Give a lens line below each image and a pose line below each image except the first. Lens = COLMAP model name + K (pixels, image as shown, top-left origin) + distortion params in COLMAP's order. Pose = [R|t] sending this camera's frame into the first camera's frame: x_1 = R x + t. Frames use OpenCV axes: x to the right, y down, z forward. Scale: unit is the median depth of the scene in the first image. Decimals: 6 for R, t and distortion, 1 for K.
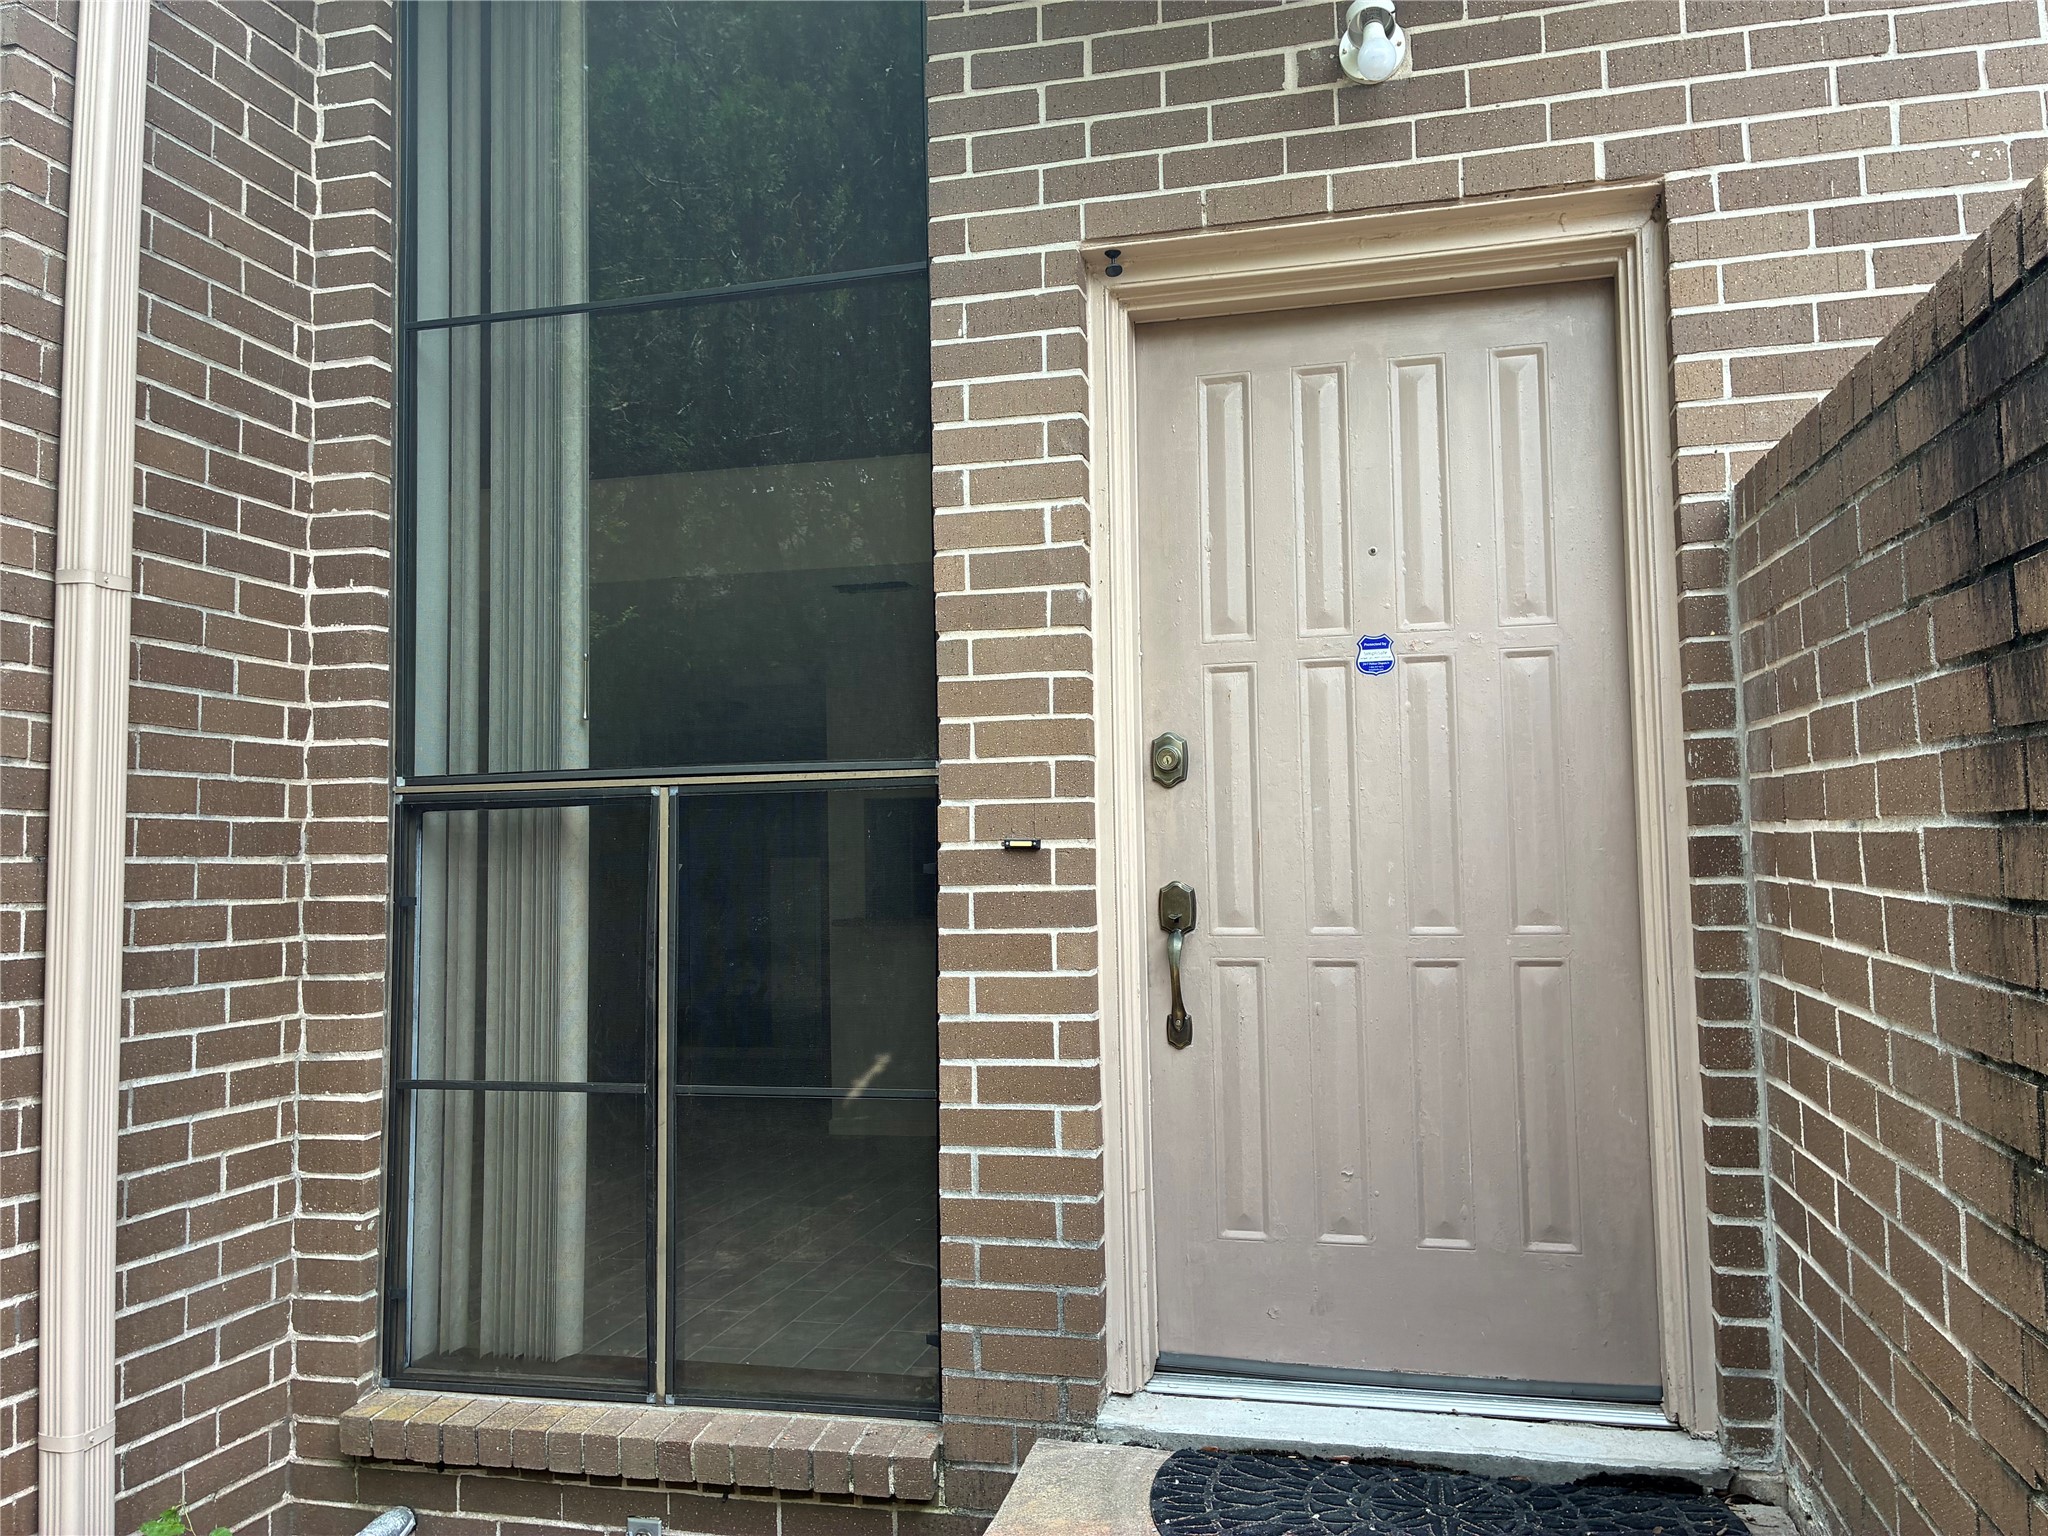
lens RADIAL K [[1557.9, 0, 1016.2], [0, 1557.9, 755.5], [0, 0, 1]] dist [0.049467, -0.044383]
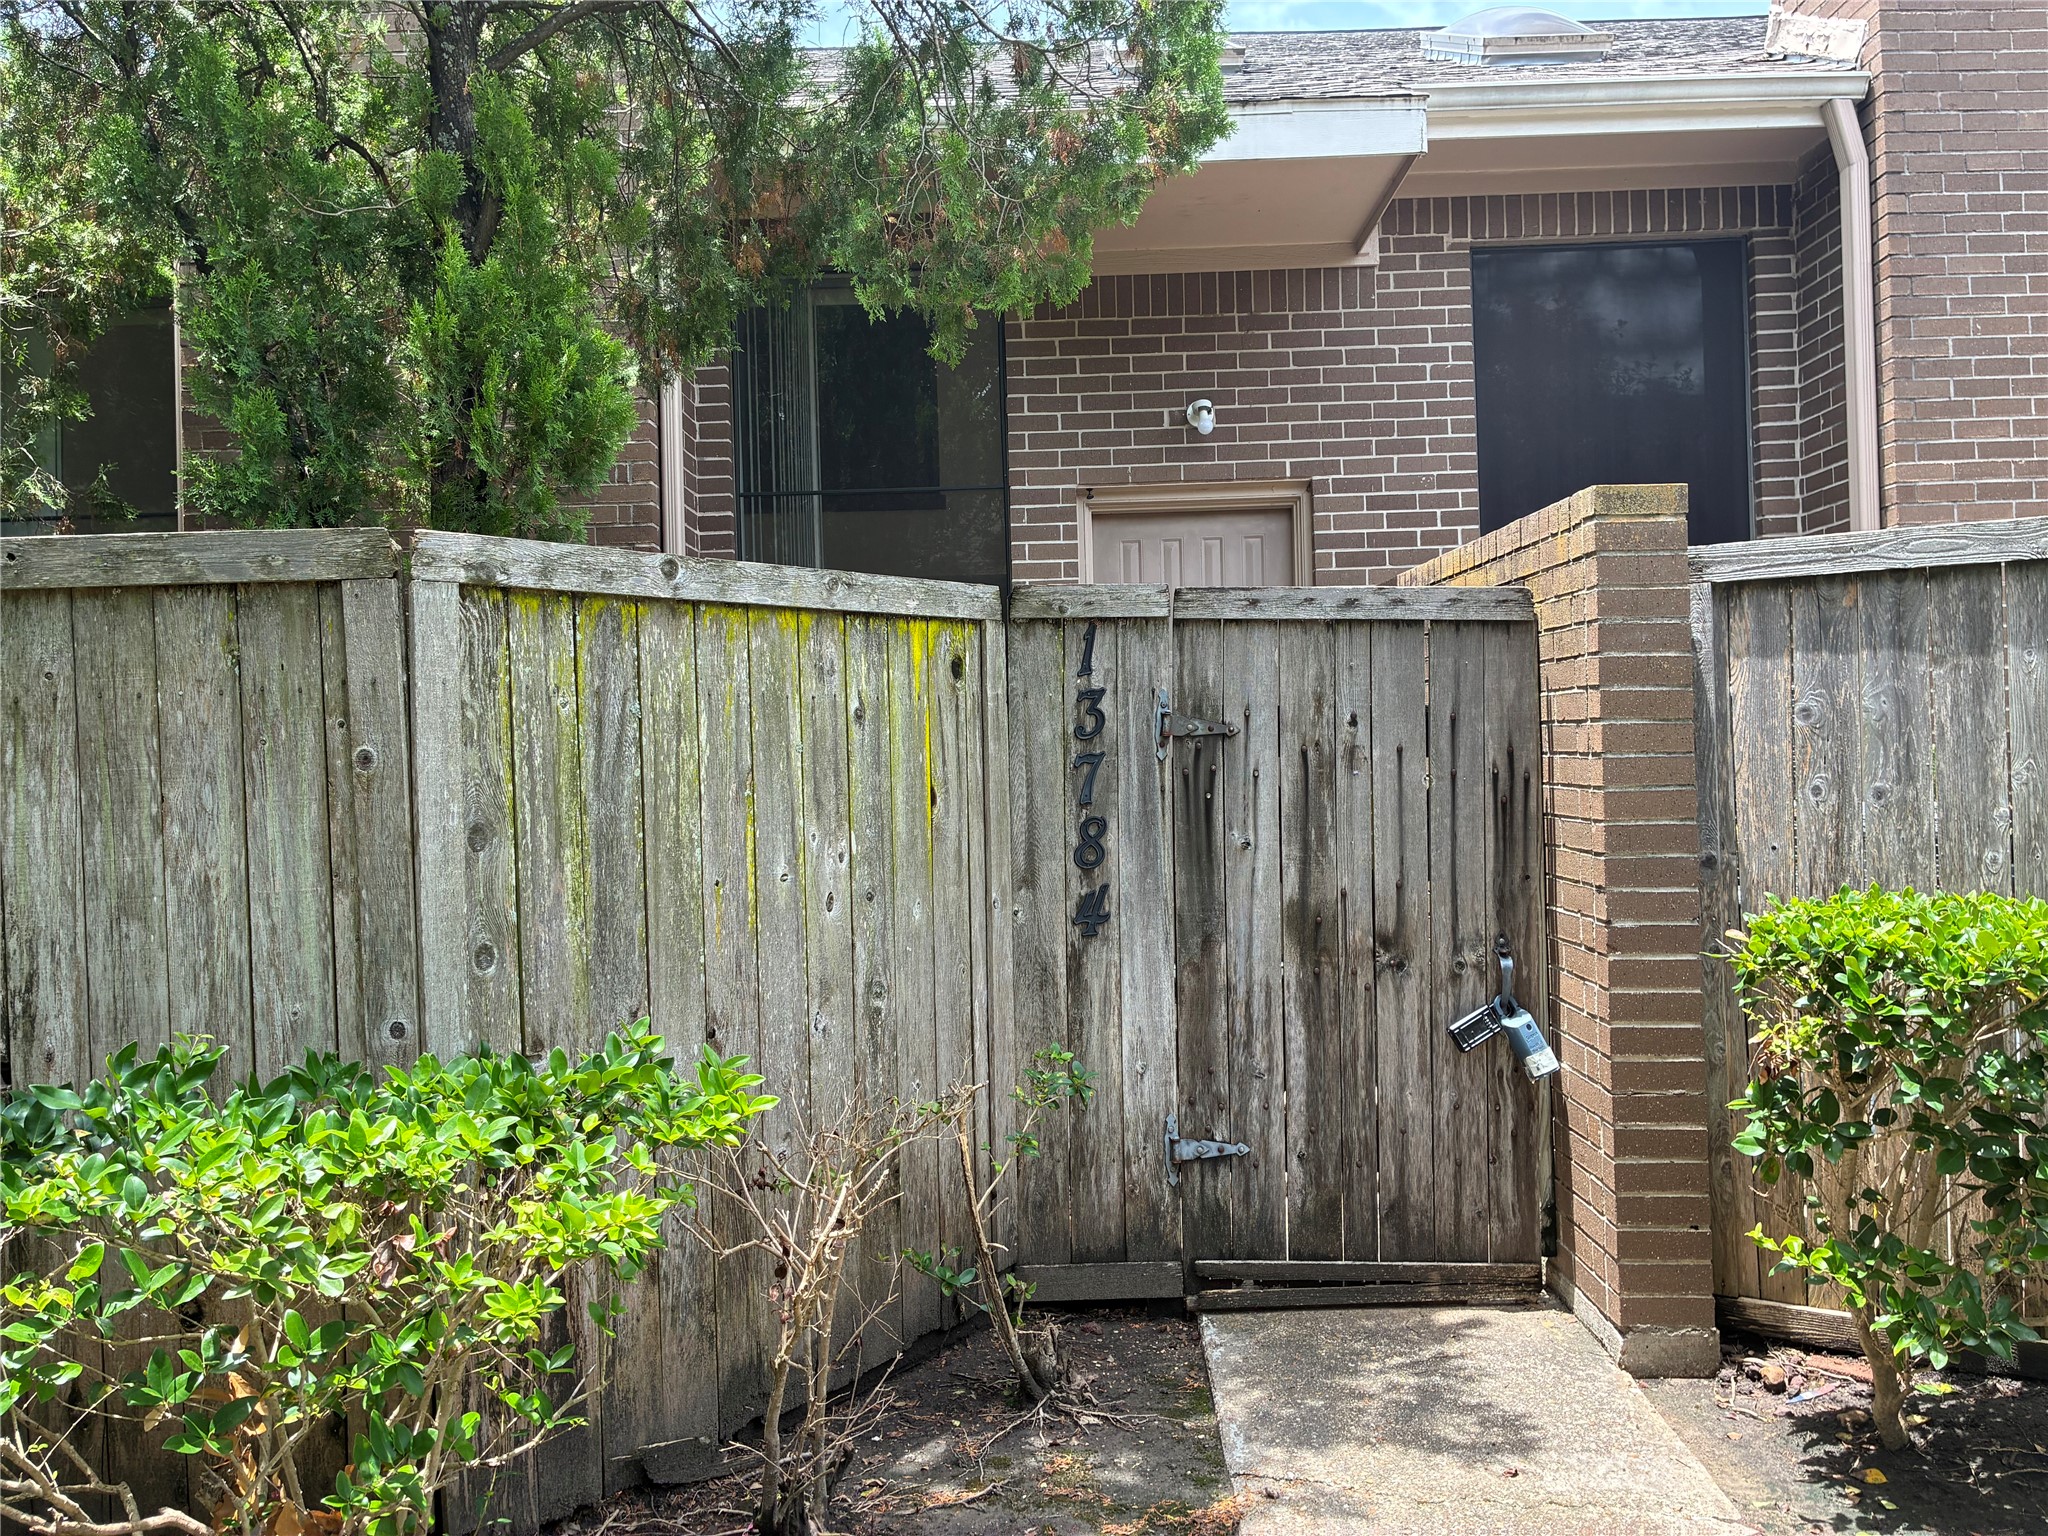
lens RADIAL K [[1557.9, 0, 1028.2], [0, 1557.9, 774.5], [0, 0, 1]] dist [0.049467, -0.044383]
pose [[0.973997, -0.010920, 0.226298, -0.569066], [-0.008113, 0.996516, 0.083005, -0.094399], [-0.226416, -0.082683, 0.970515, -1.288619]]
